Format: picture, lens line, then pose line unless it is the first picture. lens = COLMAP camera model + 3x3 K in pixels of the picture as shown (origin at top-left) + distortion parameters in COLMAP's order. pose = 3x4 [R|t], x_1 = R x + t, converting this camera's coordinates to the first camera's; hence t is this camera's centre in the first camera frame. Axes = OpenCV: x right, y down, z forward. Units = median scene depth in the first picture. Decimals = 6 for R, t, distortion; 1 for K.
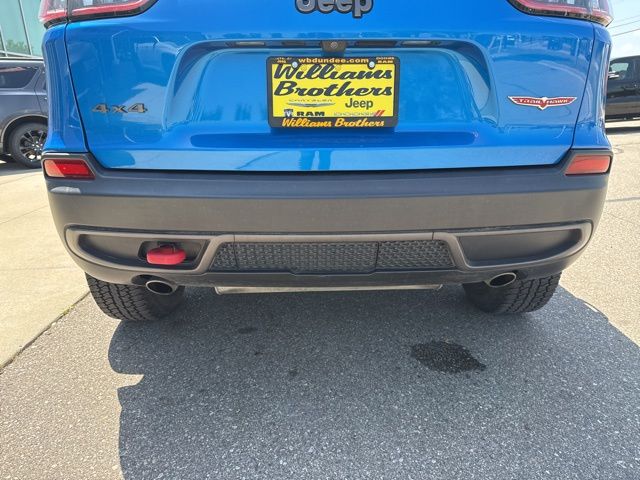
lens RADIAL K [[450.2, 0, 323.5], [0, 450.2, 249.6], [0, 0, 1]] dist [0.019382, -0.029405]
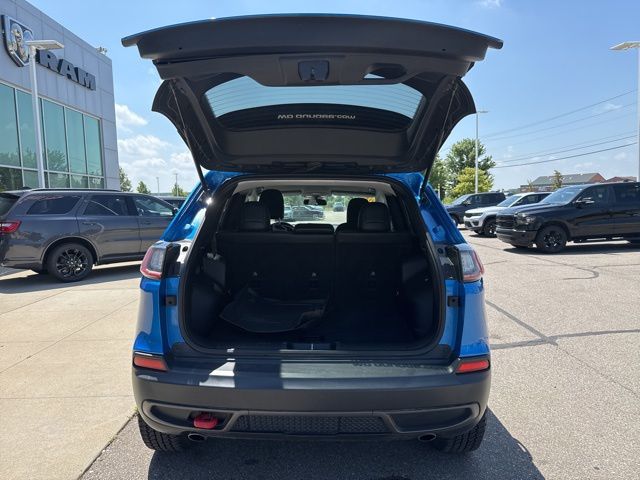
lens RADIAL K [[450.2, 0, 318.2], [0, 450.2, 246.6], [0, 0, 1]] dist [0.019382, -0.029405]
pose [[0.999581, 0.013634, -0.025536, 0.073311], [-0.018786, 0.976671, -0.213920, -0.232016], [0.022023, 0.214310, 0.976517, -0.615110]]
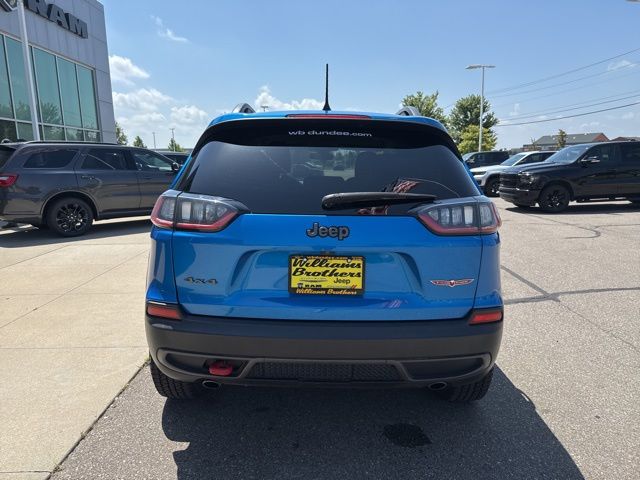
lens RADIAL K [[450.2, 0, 320.2], [0, 450.2, 248.6], [0, 0, 1]] dist [0.019382, -0.029405]
pose [[0.999570, 0.024458, -0.016178, 0.019165], [-0.026233, 0.992355, -0.120593, -0.205853], [0.013105, 0.120966, 0.992570, -0.583711]]
